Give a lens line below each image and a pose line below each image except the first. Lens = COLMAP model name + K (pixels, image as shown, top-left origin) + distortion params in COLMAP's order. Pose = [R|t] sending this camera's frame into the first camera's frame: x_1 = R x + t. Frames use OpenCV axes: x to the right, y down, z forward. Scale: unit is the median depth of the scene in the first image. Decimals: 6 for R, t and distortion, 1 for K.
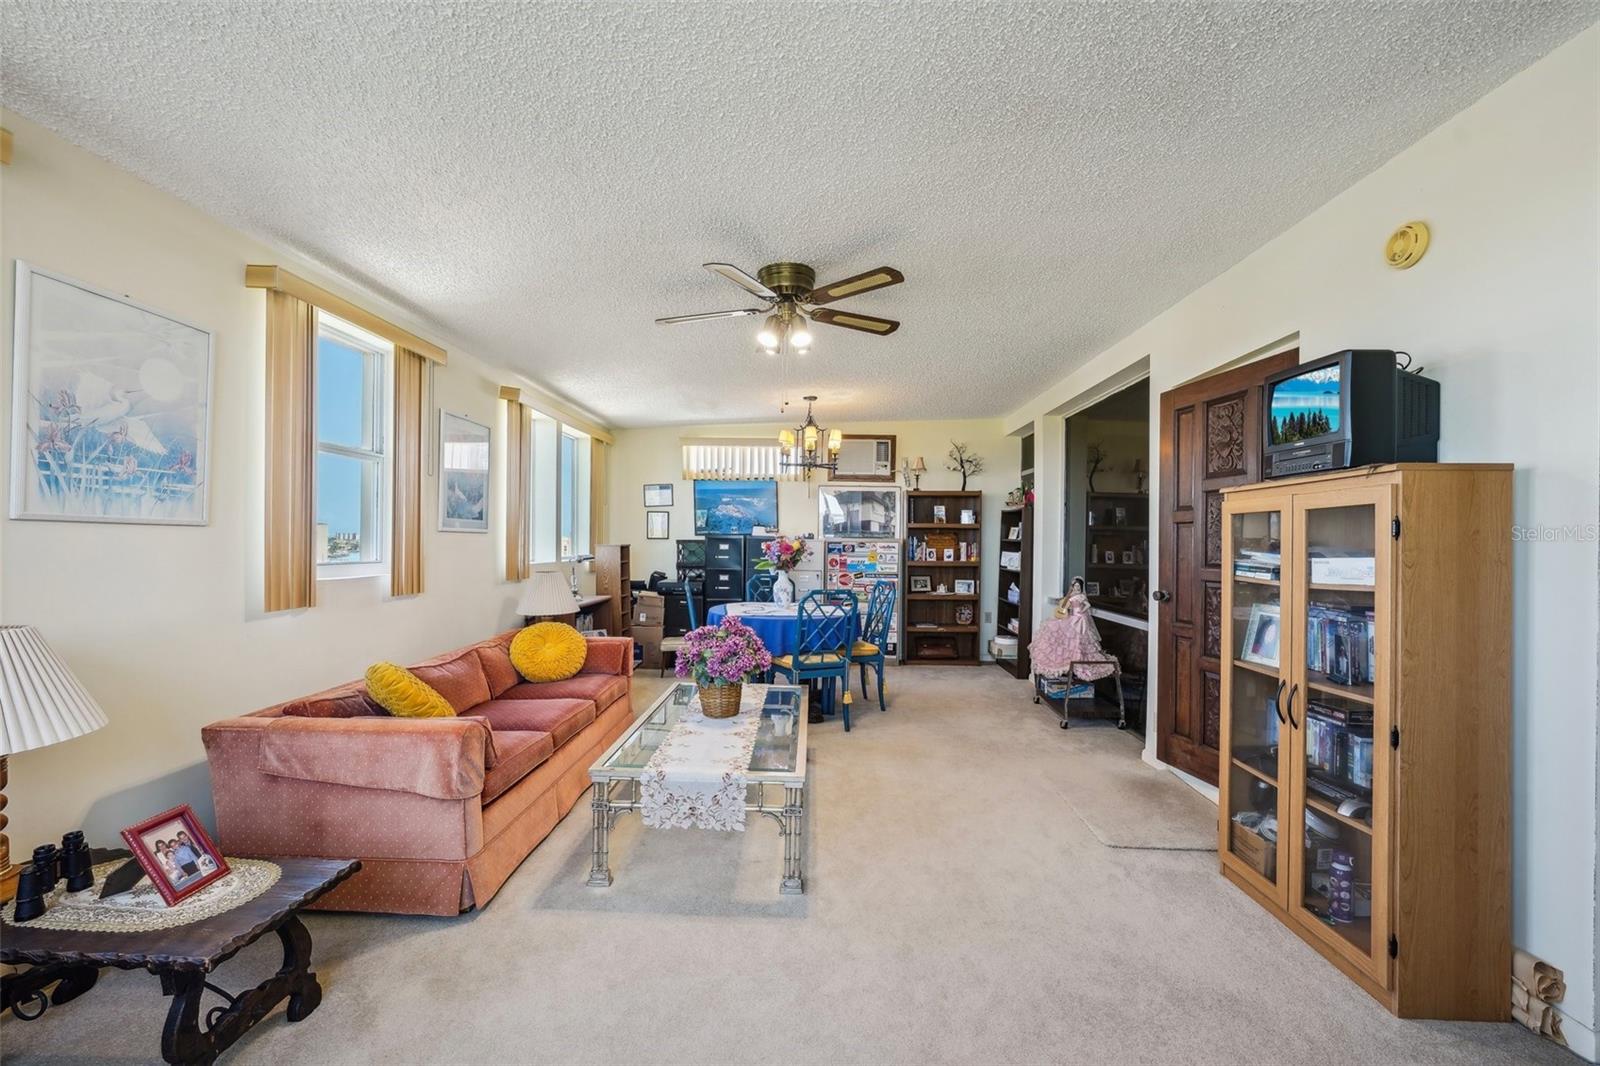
lens RADIAL K [[655.4, 0, 800.0], [0, 655.4, 533.0], [0, 0, 1]] dist [-0.000042, 0.000409]
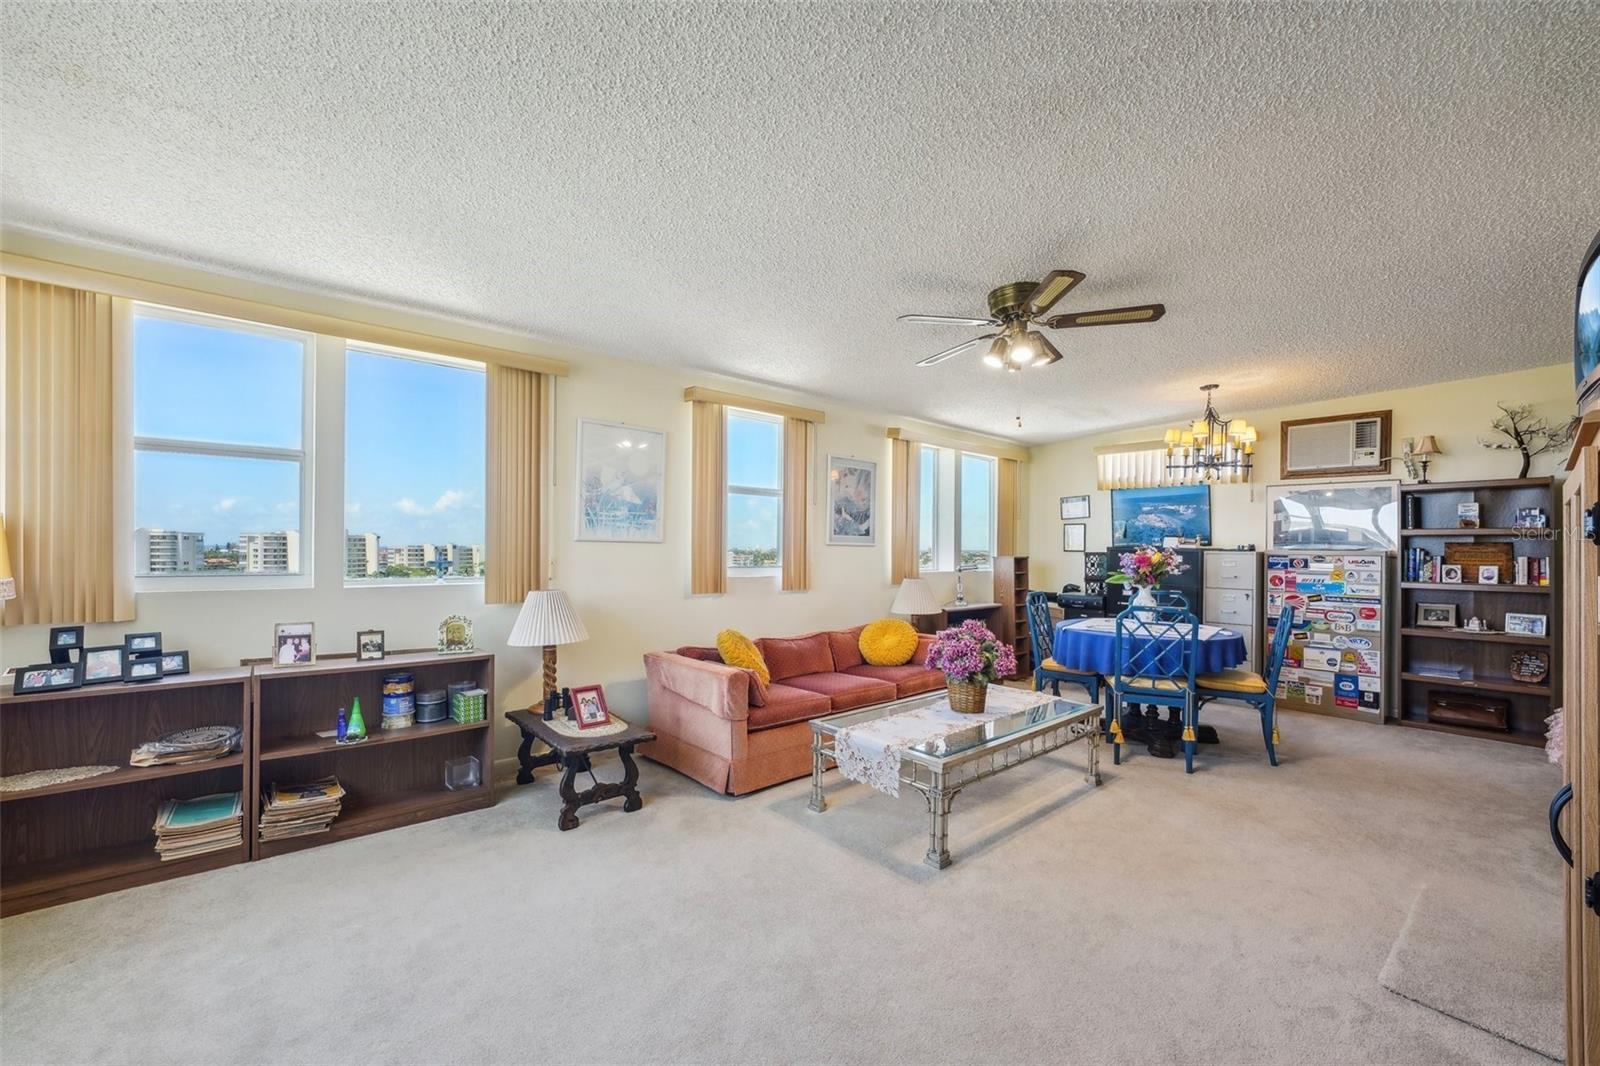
lens RADIAL K [[649.8, 0, 800.0], [0, 649.8, 533.0], [0, 0, 1]] dist [0.000951, 0.000350]
pose [[0.687347, -0.021622, -0.726007, 0.353991], [0.005560, 0.999684, -0.024508, 0.004626], [0.726308, 0.012809, 0.687250, 0.036826]]
